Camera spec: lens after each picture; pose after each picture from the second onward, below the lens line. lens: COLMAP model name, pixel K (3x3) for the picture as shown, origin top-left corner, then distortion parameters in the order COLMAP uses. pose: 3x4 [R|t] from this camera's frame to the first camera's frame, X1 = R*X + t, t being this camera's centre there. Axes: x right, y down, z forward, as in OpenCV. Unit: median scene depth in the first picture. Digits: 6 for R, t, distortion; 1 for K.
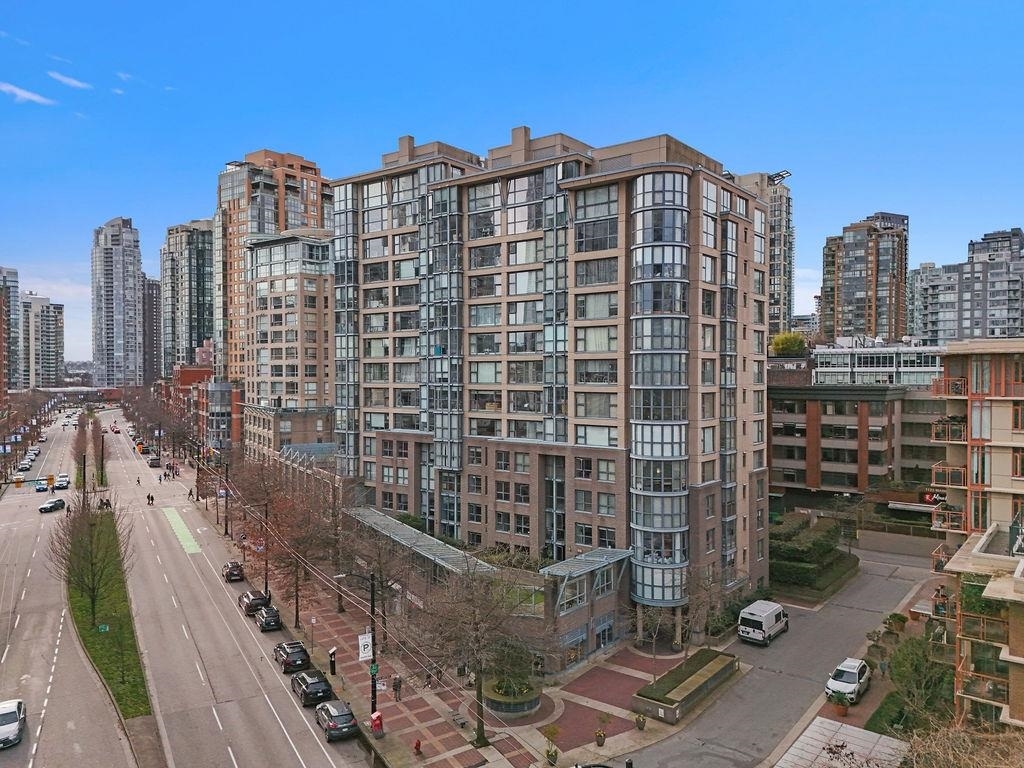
lens RADIAL K [[748.5, 0, 516.7], [0, 748.5, 387.4], [0, 0, 1]] dist [0.070867, -0.065257]
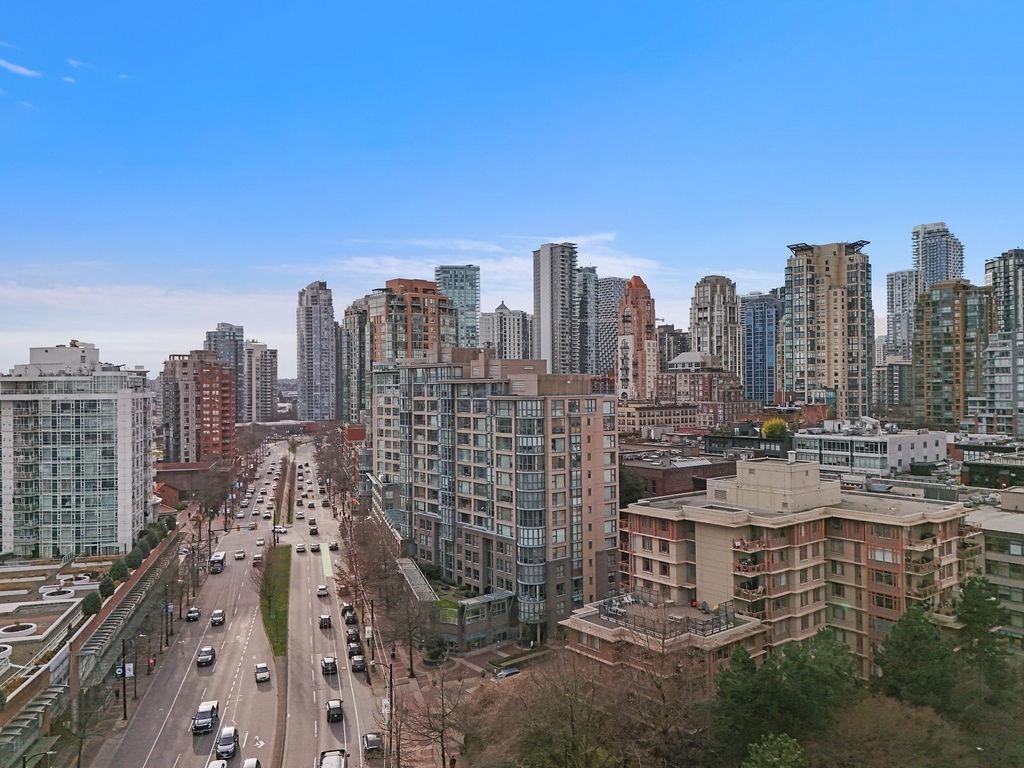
lens RADIAL K [[748.5, 0, 516.7], [0, 748.5, 387.4], [0, 0, 1]] dist [0.070867, -0.065257]
pose [[0.972811, -0.007557, -0.231479, 0.304748], [0.003460, 0.999830, -0.018100, -0.139024], [0.231576, 0.016807, 0.972672, -0.446625]]
